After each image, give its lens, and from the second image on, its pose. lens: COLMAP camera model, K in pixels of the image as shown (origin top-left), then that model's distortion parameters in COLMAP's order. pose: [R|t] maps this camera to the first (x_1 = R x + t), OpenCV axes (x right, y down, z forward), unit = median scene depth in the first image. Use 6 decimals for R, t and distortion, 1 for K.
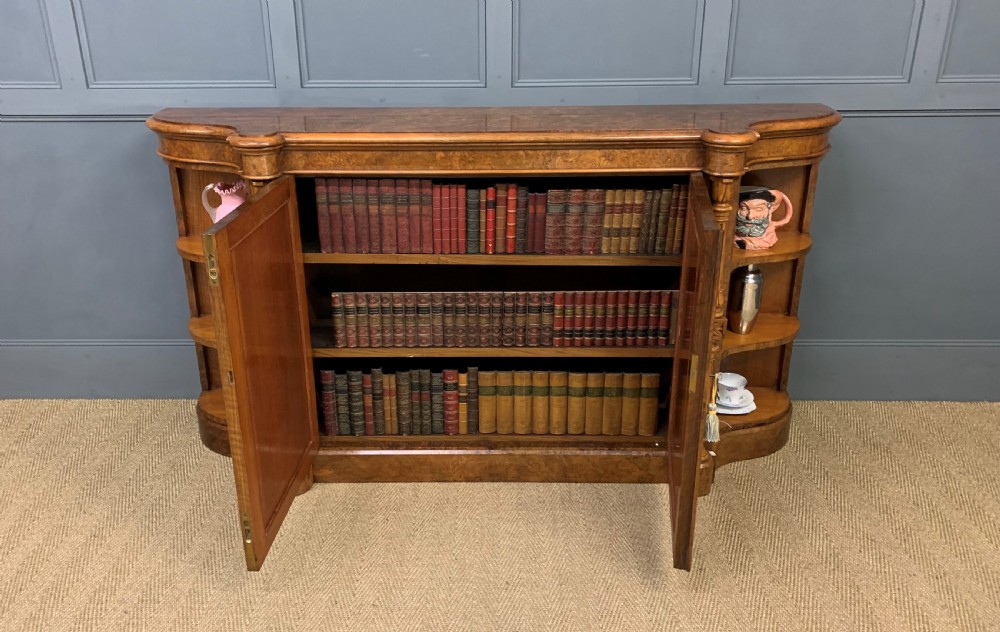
lens RADIAL K [[813.3, 0, 477.1], [0, 813.3, 297.4], [0, 0, 1]] dist [0.132187, -0.182249]
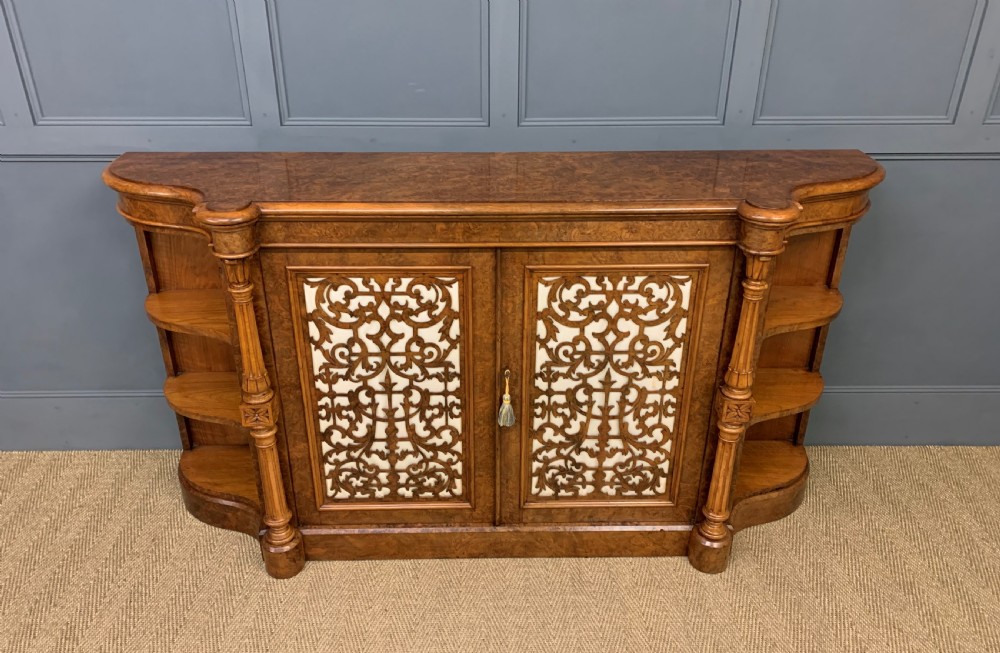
lens RADIAL K [[771.2, 0, 492.9], [0, 771.2, 318.1], [0, 0, 1]] dist [0.099144, -0.098474]
pose [[0.999422, -0.004965, 0.033629, -0.015857], [0.001548, 0.994900, 0.100857, -0.143741], [-0.033958, -0.100746, 0.994332, 0.146420]]
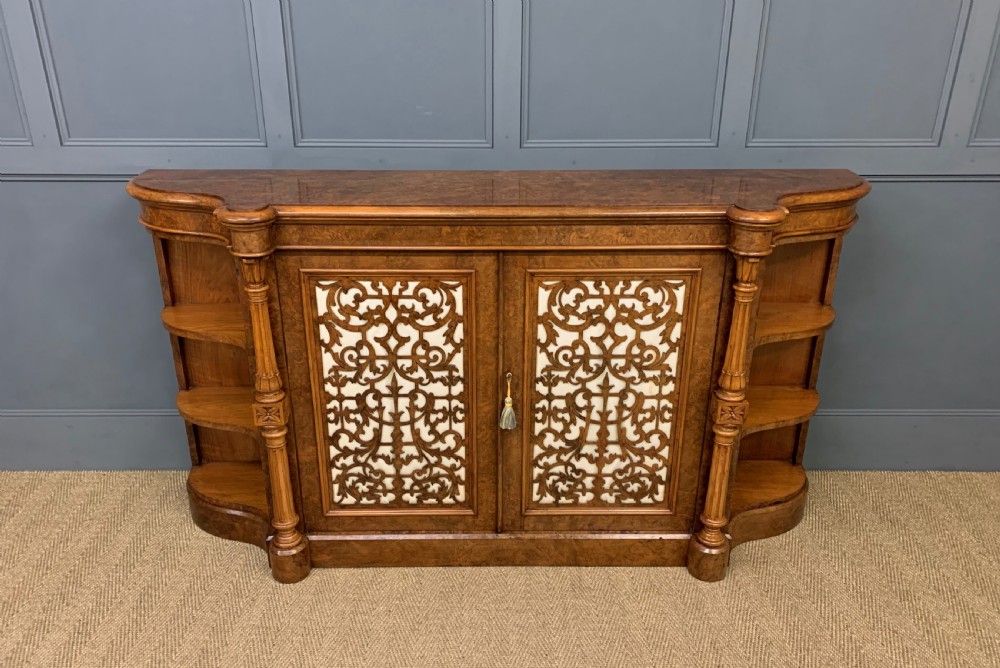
lens RADIAL K [[805.2, 0, 491.1], [0, 805.2, 356.8], [0, 0, 1]] dist [0.121265, -0.146206]
pose [[0.999693, 0.000349, 0.024776, -0.015237], [-0.001520, 0.998881, 0.047272, -0.066361], [-0.024732, -0.047295, 0.998575, 0.067447]]
